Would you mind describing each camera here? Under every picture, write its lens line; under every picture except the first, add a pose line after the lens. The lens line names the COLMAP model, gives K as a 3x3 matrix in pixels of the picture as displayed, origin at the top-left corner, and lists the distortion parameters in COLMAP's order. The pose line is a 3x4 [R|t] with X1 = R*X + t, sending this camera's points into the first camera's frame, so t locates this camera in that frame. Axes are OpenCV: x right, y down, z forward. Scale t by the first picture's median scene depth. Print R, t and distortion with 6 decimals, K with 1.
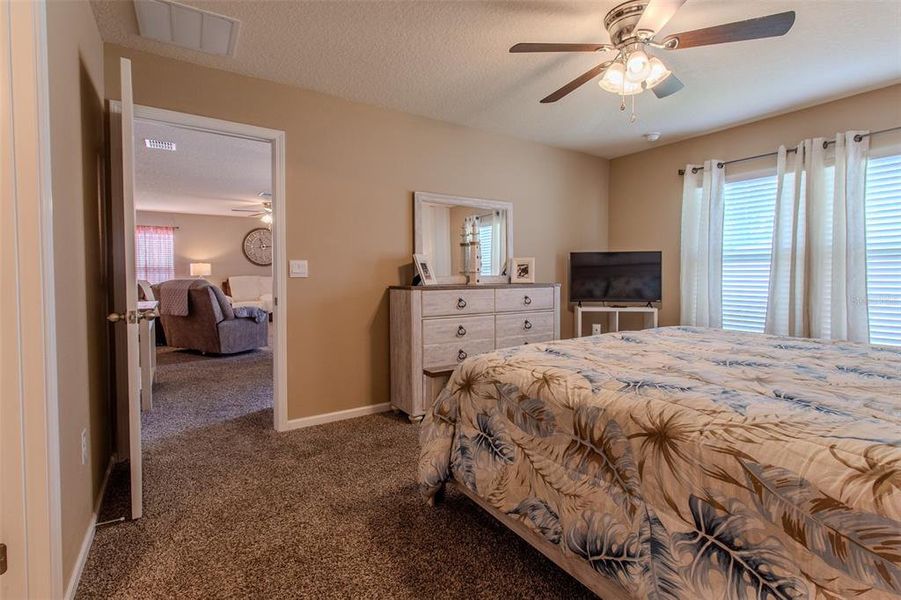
lens RADIAL K [[427.2, 0, 452.9], [0, 427.2, 287.2], [0, 0, 1]] dist [-0.000638, 0.000400]
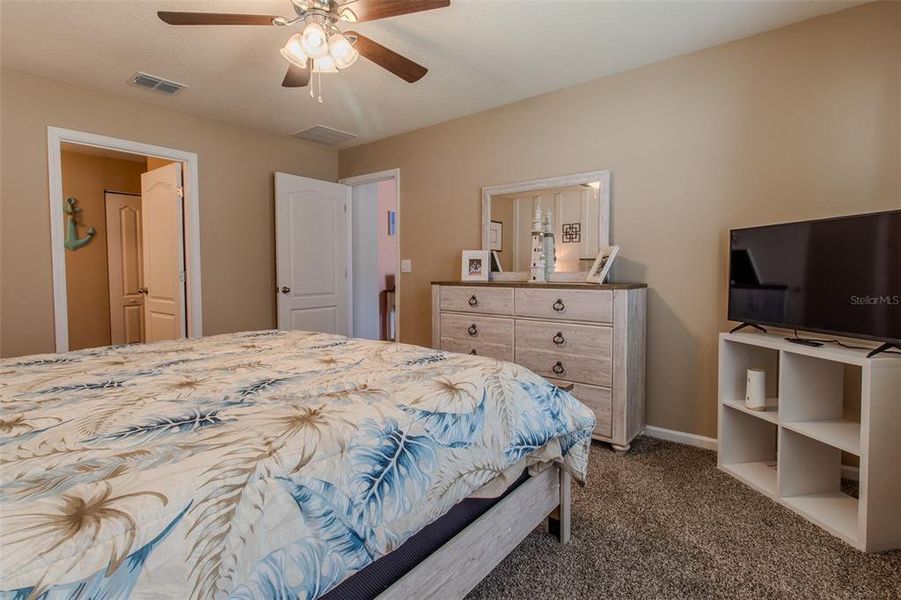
lens RADIAL K [[470.5, 0, 451.3], [0, 470.5, 286.0], [0, 0, 1]] dist [-0.001845, -0.000253]
pose [[0.270307, 0.034811, -0.962145, 0.901060], [-0.027901, 0.999210, 0.028314, -0.020889], [0.962370, 0.019191, 0.271065, 0.593665]]
